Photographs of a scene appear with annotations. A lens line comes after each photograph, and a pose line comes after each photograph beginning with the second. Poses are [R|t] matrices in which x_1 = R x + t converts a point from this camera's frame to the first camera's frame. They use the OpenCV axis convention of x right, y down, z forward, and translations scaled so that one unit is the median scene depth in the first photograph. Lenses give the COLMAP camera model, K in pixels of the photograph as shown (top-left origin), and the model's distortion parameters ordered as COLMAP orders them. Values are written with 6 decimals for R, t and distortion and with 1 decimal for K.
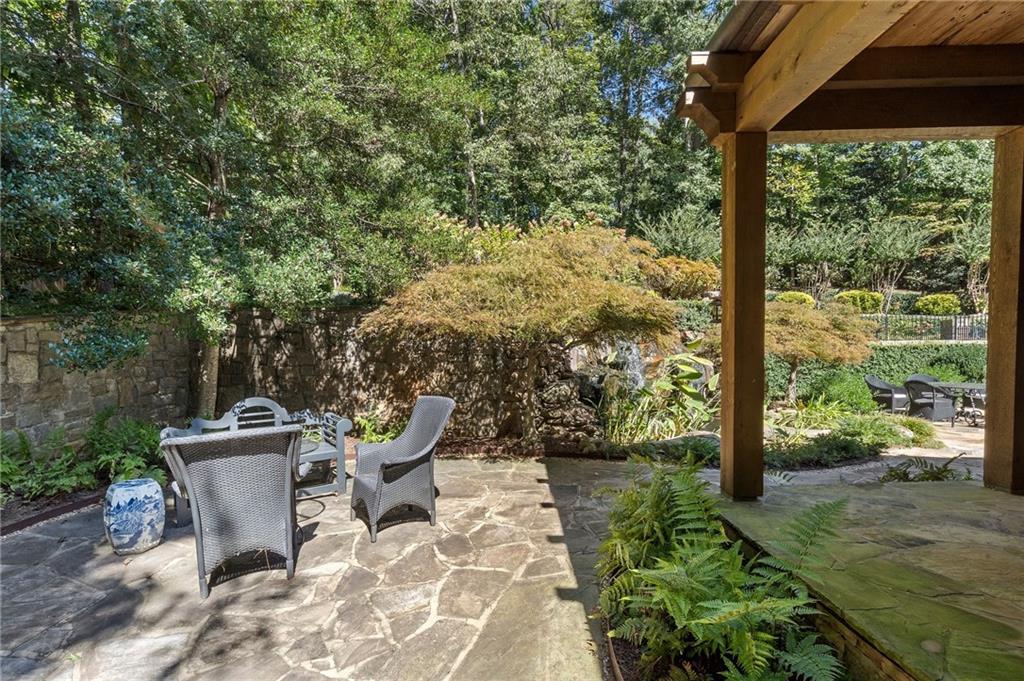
lens RADIAL K [[463.3, 0, 511.2], [0, 463.3, 356.3], [0, 0, 1]] dist [0.000990, 0.000417]
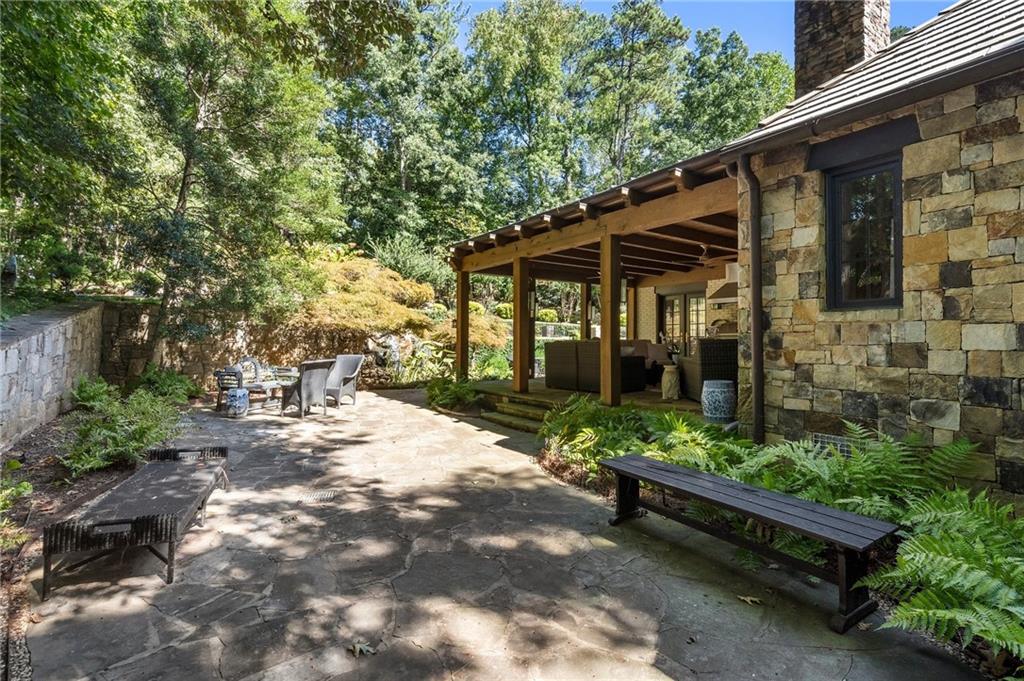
lens RADIAL K [[463.3, 0, 511.2], [0, 463.3, 356.3], [0, 0, 1]] dist [0.000990, 0.000417]
pose [[0.805120, -0.007905, 0.593060, -0.375113], [0.000371, 0.999918, 0.012824, 0.027375], [-0.593112, -0.010105, 0.805056, -0.590795]]
